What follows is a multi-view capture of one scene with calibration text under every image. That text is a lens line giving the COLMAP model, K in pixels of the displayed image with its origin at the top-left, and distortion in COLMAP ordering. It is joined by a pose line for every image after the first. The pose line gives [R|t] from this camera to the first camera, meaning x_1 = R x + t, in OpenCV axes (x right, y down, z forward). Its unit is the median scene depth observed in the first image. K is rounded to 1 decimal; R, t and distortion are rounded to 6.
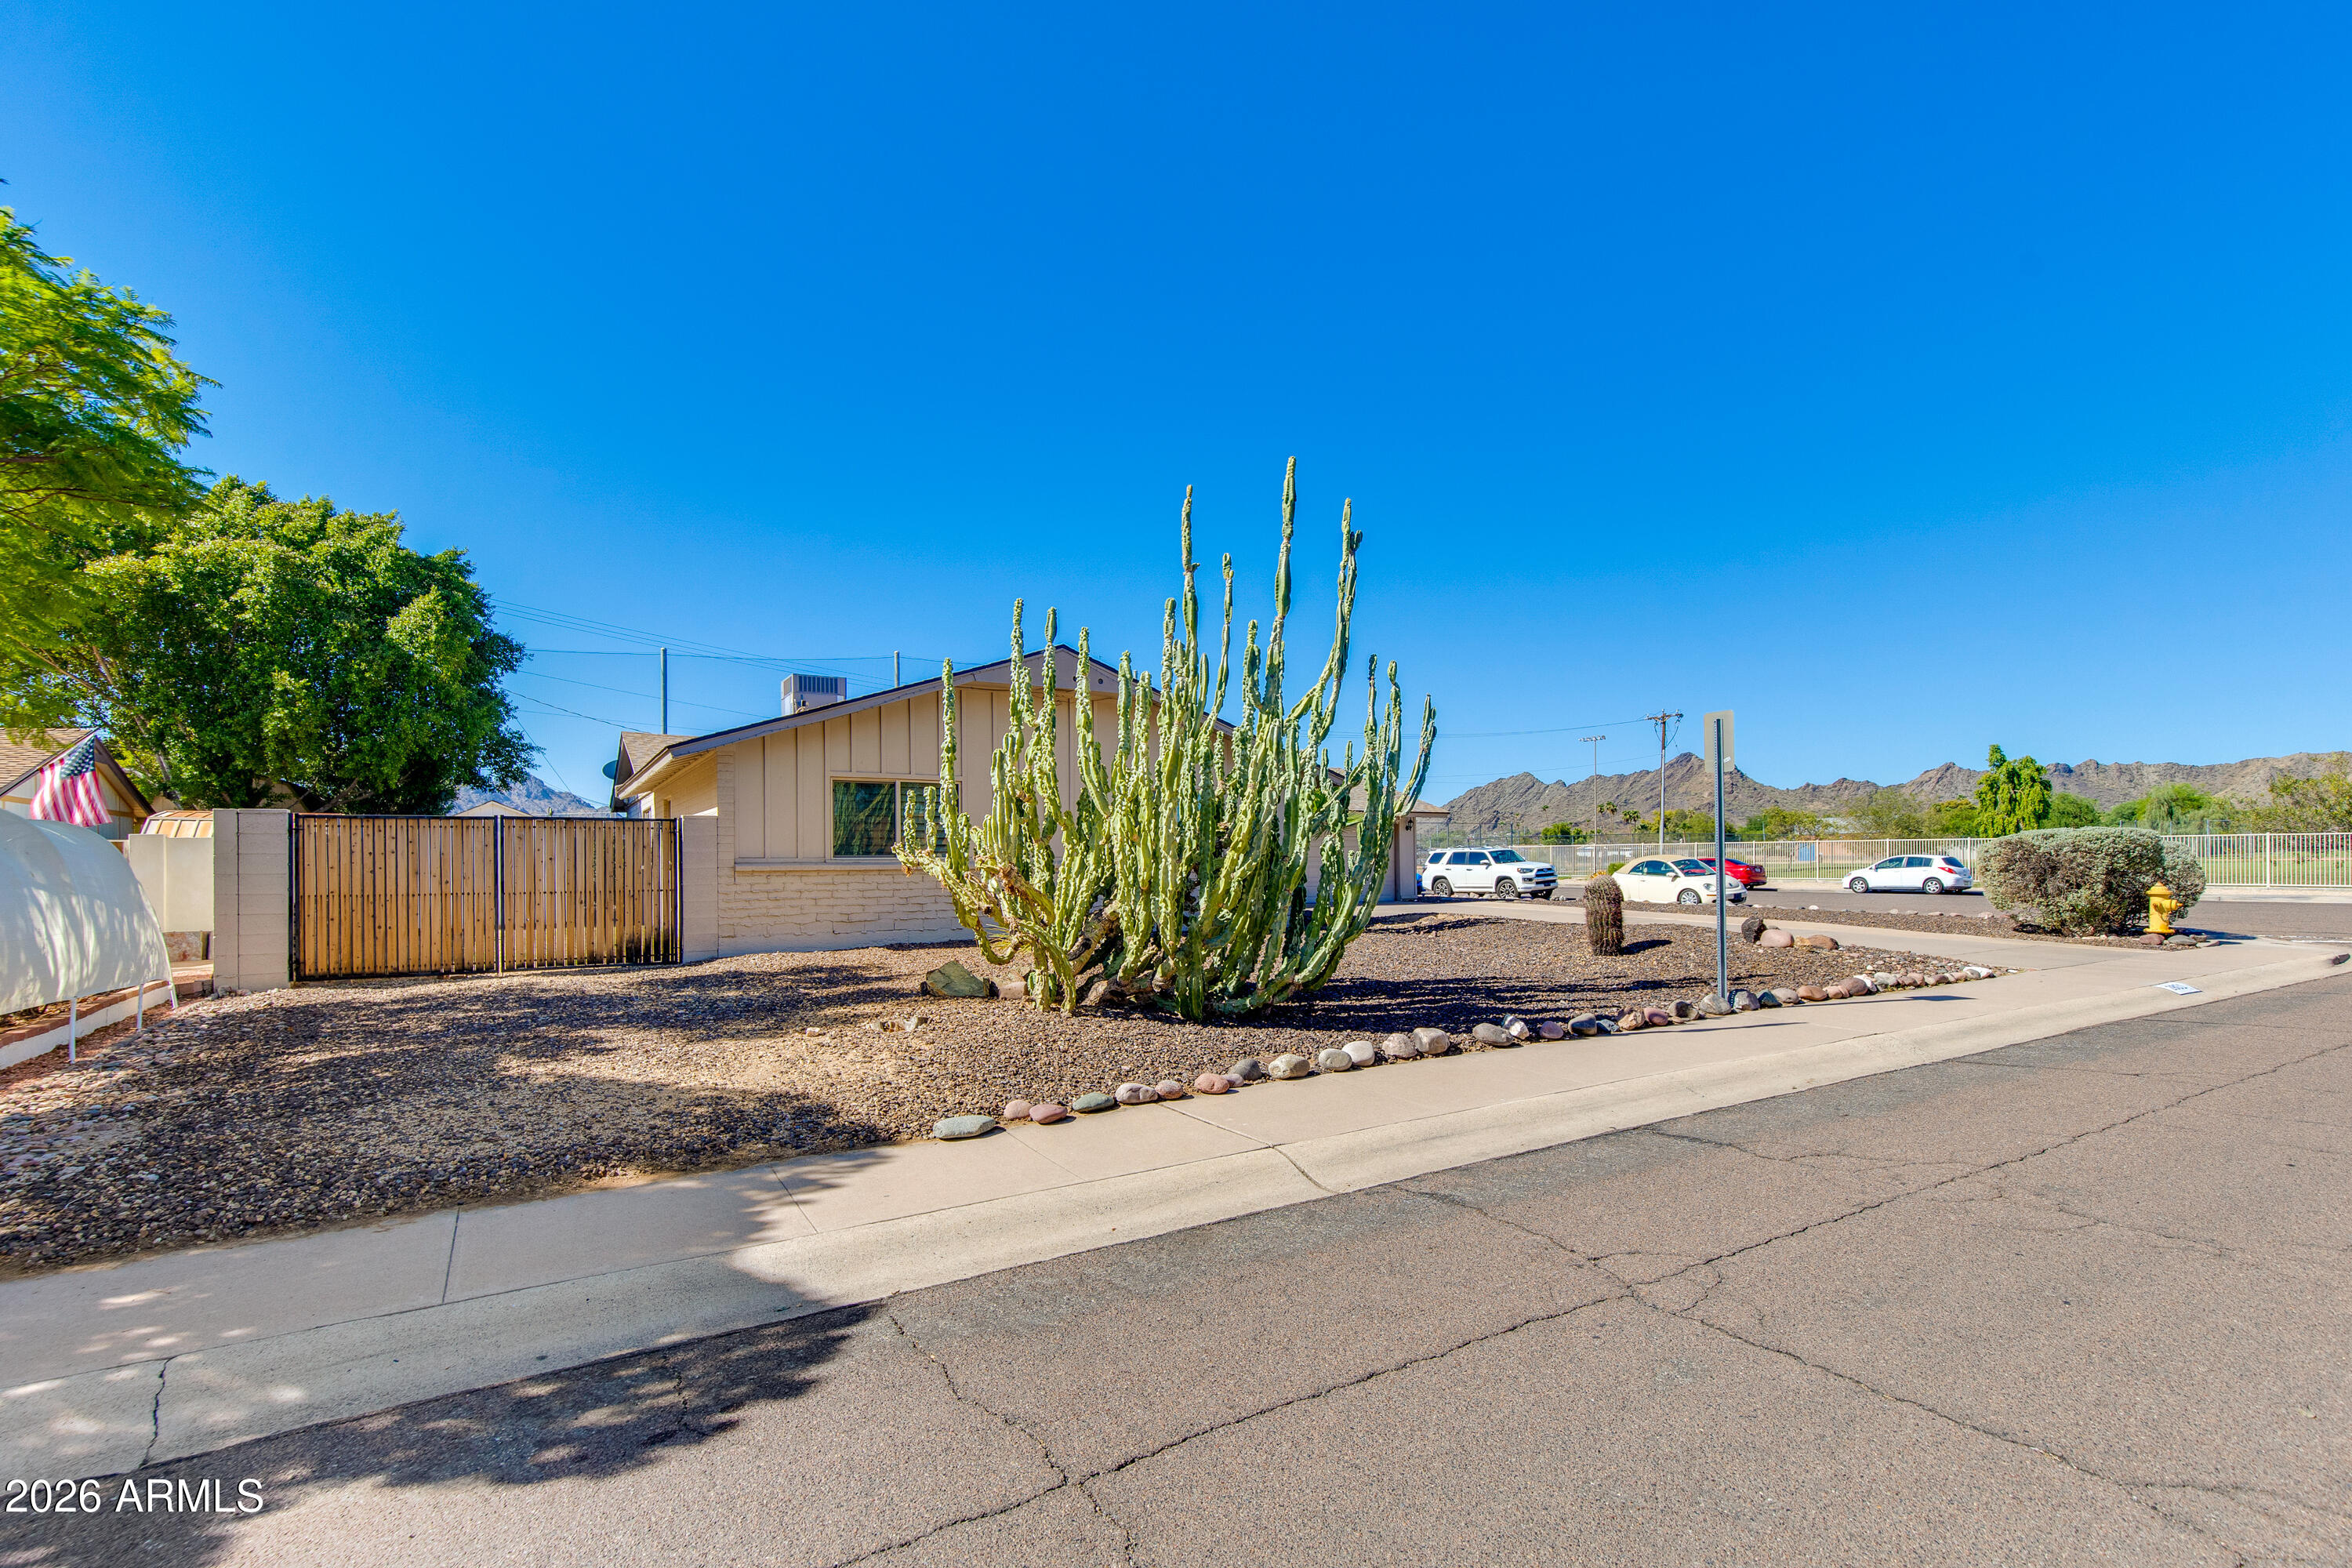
lens RADIAL K [[1053.3, 0, 1173.3], [0, 1053.3, 853.7], [0, 0, 1]] dist [-0.001259, -0.000550]
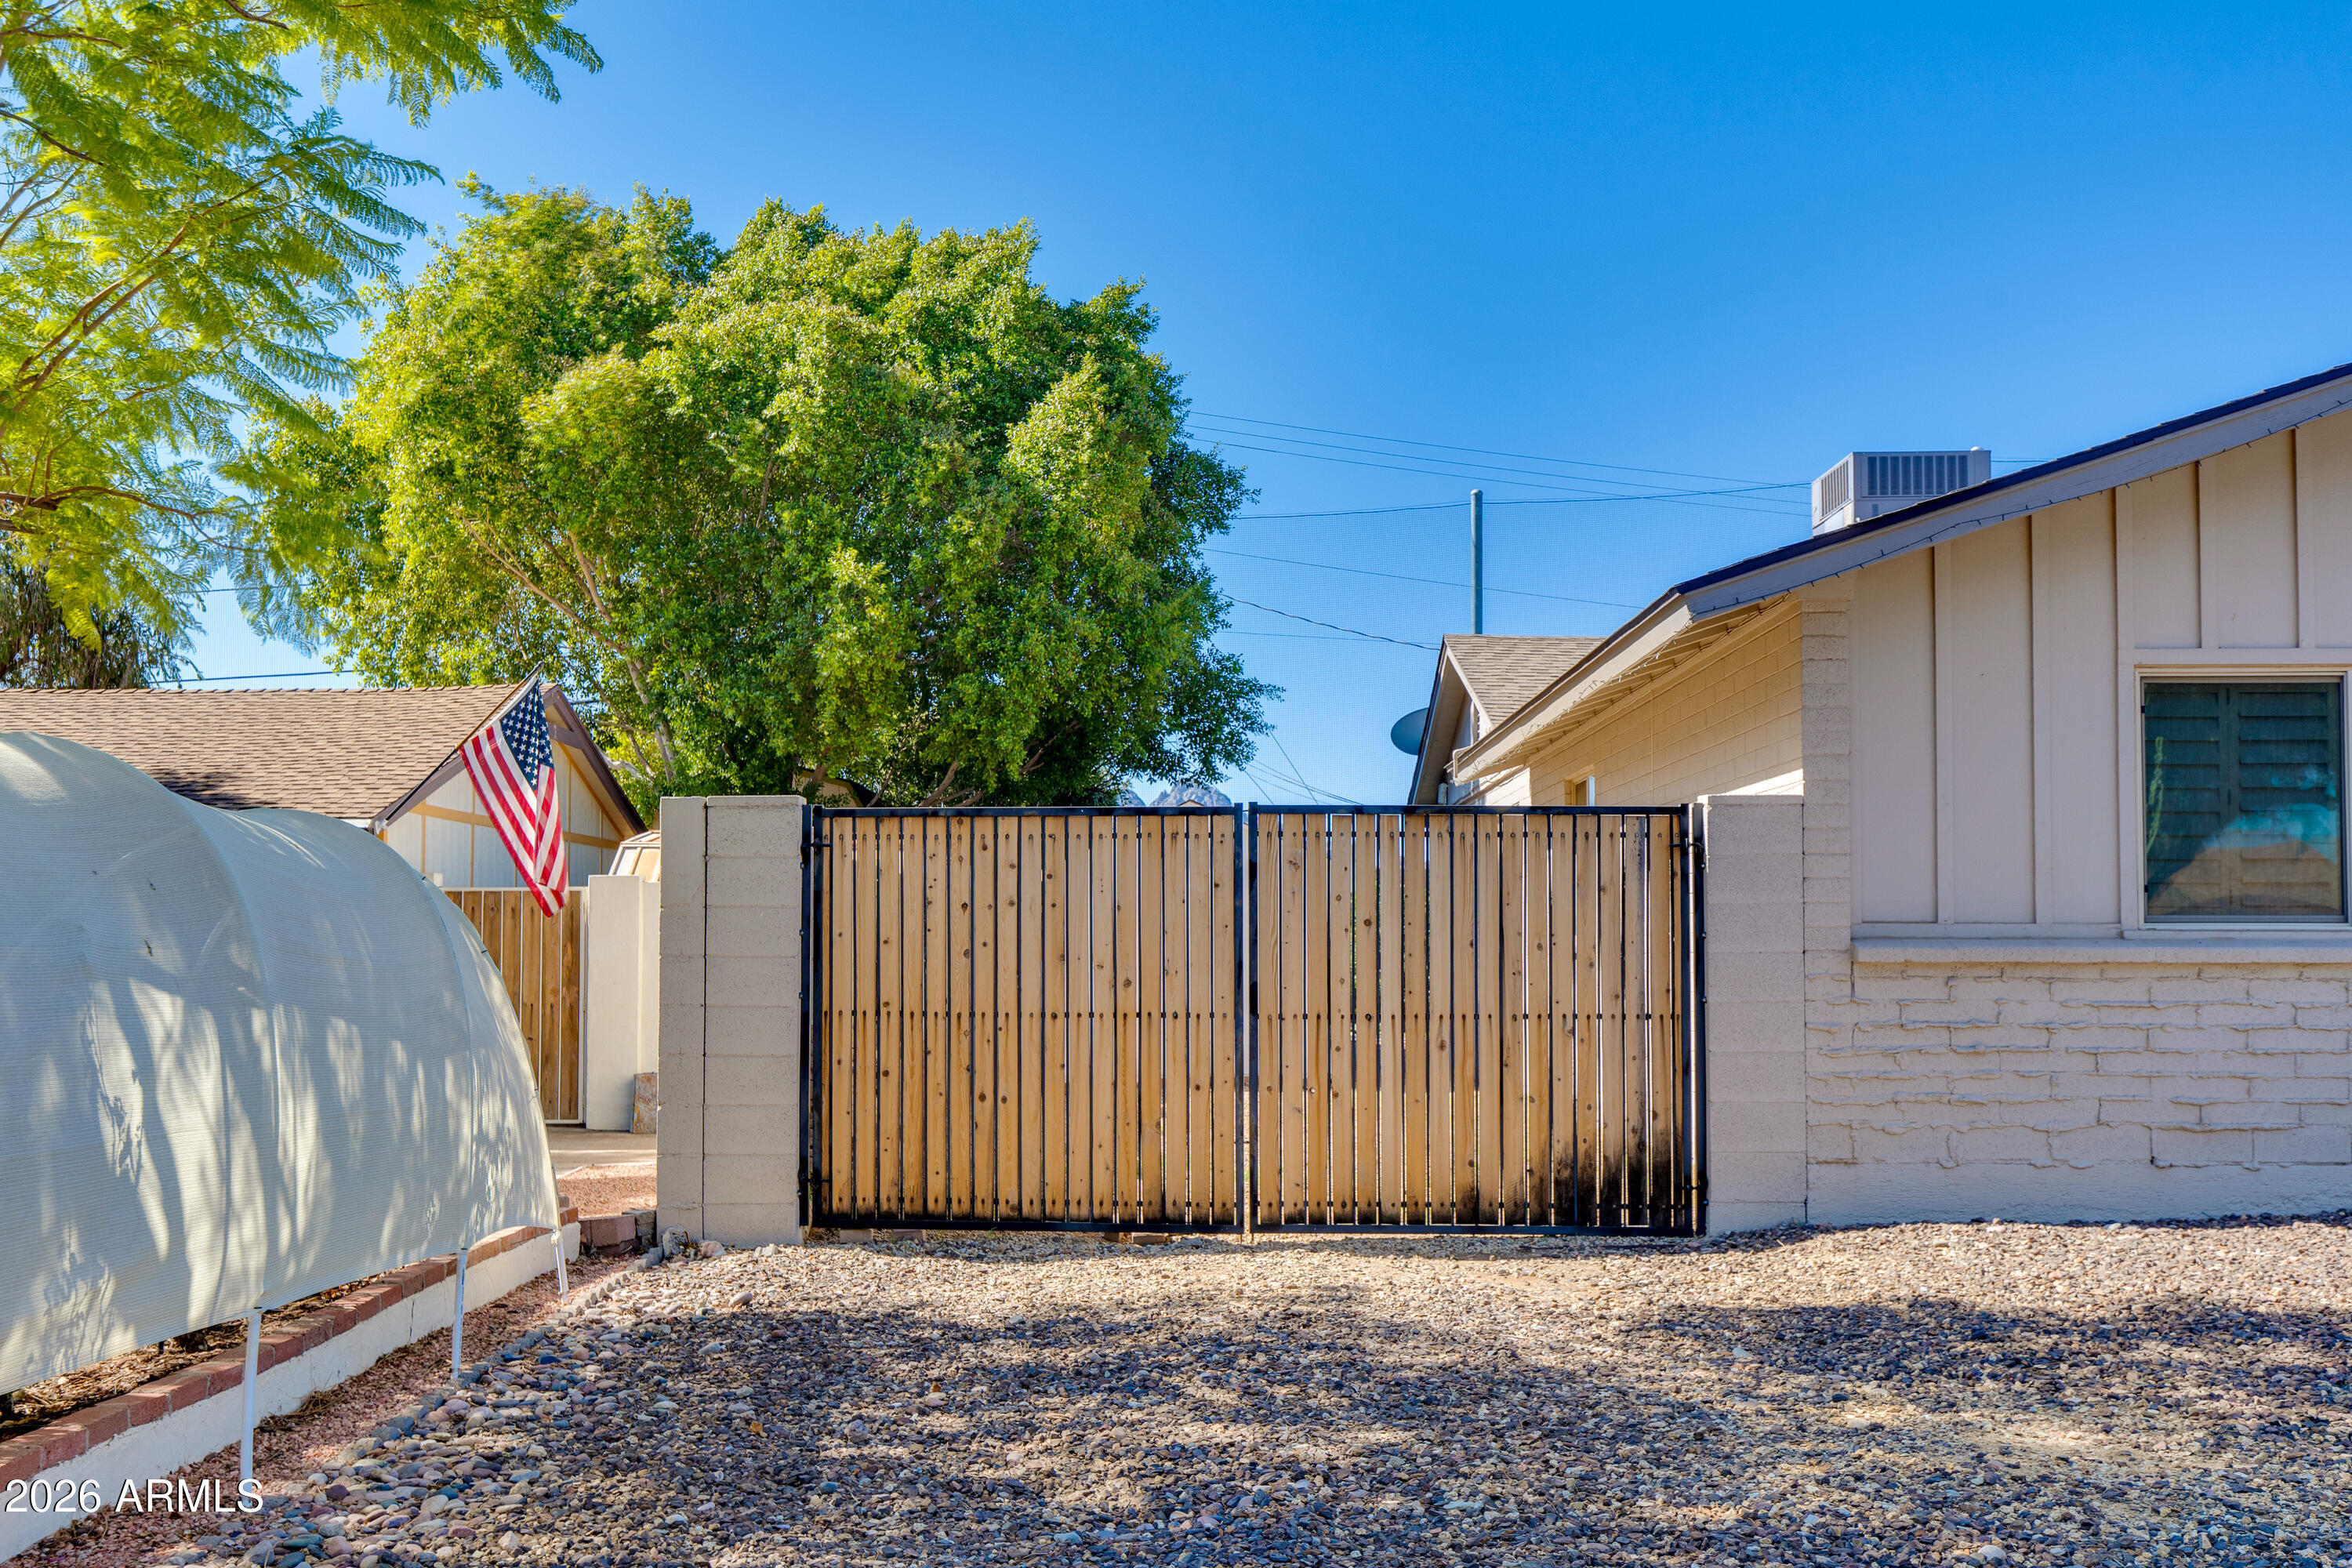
lens RADIAL K [[2131.9, 0, 1176.0], [0, 2131.9, 784.0], [0, 0, 1]] dist [-0.007424, -0.000770]
pose [[0.846114, -0.032803, -0.531992, -0.180880], [-0.003514, 0.997739, -0.067110, 0.004925], [0.532991, 0.058652, 0.844086, 0.244653]]
